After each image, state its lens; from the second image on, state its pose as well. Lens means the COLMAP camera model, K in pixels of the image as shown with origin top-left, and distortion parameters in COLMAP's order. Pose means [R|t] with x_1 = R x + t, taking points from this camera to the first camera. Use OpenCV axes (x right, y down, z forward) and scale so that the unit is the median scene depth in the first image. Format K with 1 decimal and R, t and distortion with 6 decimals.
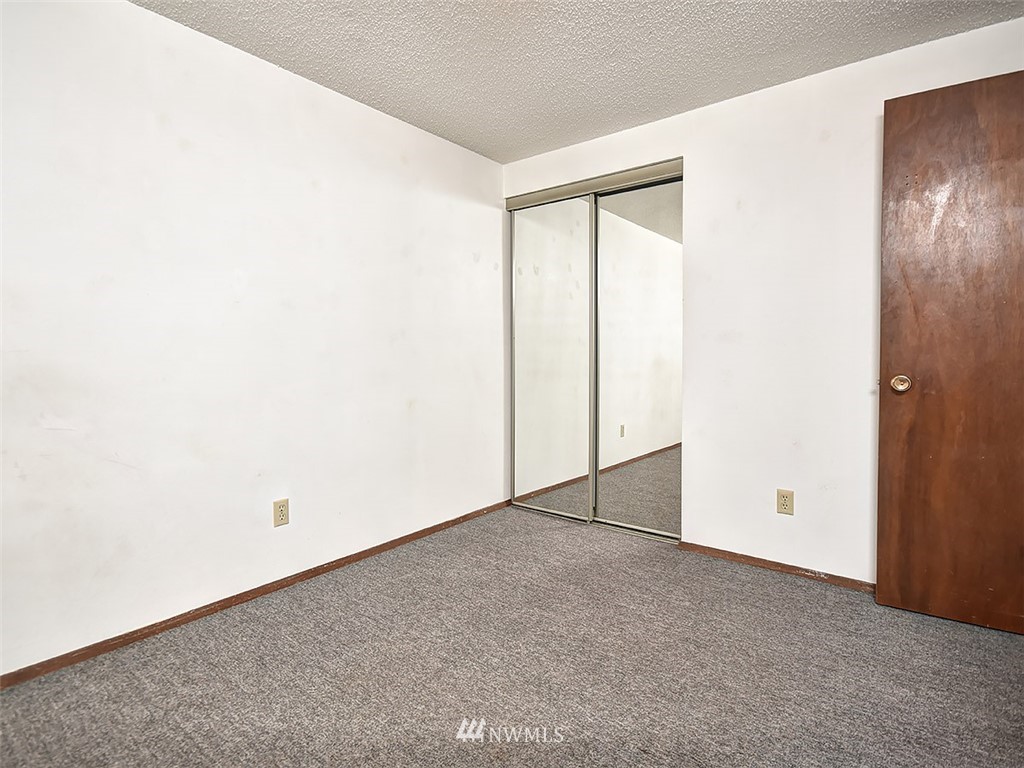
lens RADIAL K [[530.2, 0, 509.6], [0, 530.2, 375.5], [0, 0, 1]] dist [0.006281, -0.000703]
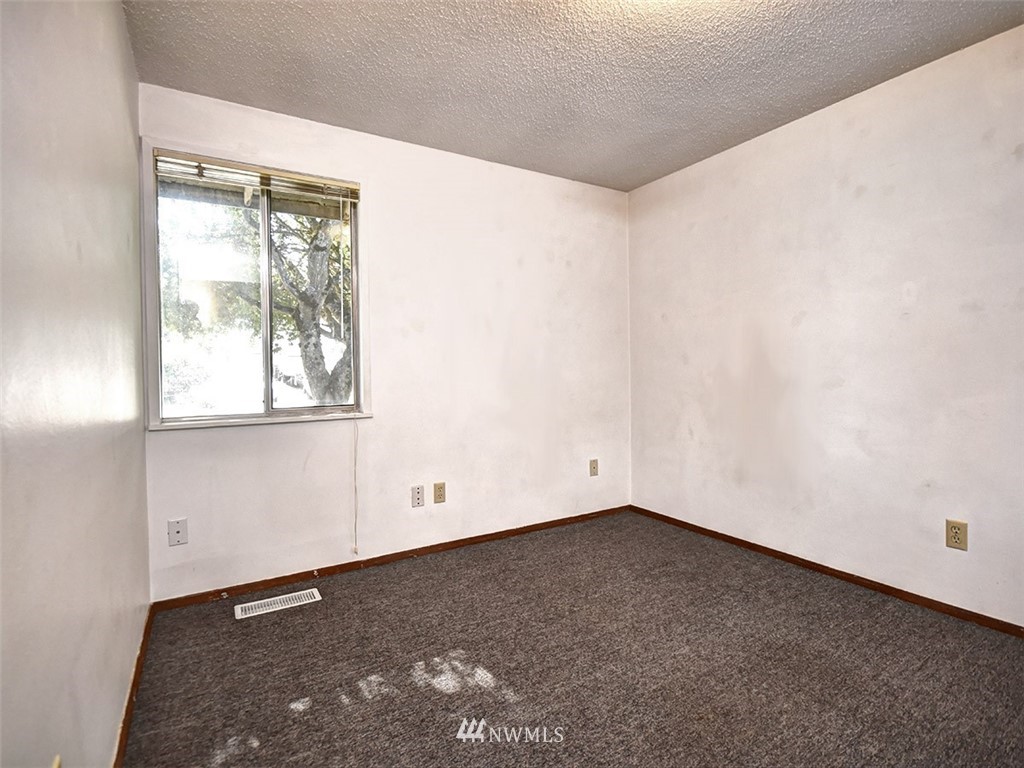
lens RADIAL K [[530.2, 0, 511.3], [0, 530.2, 384.9], [0, 0, 1]] dist [0.006281, -0.000703]
pose [[-0.366230, 0.029684, -0.930051, 0.811346], [-0.025585, 0.998792, 0.041952, -0.023935], [0.930172, 0.039160, -0.365028, 0.700668]]
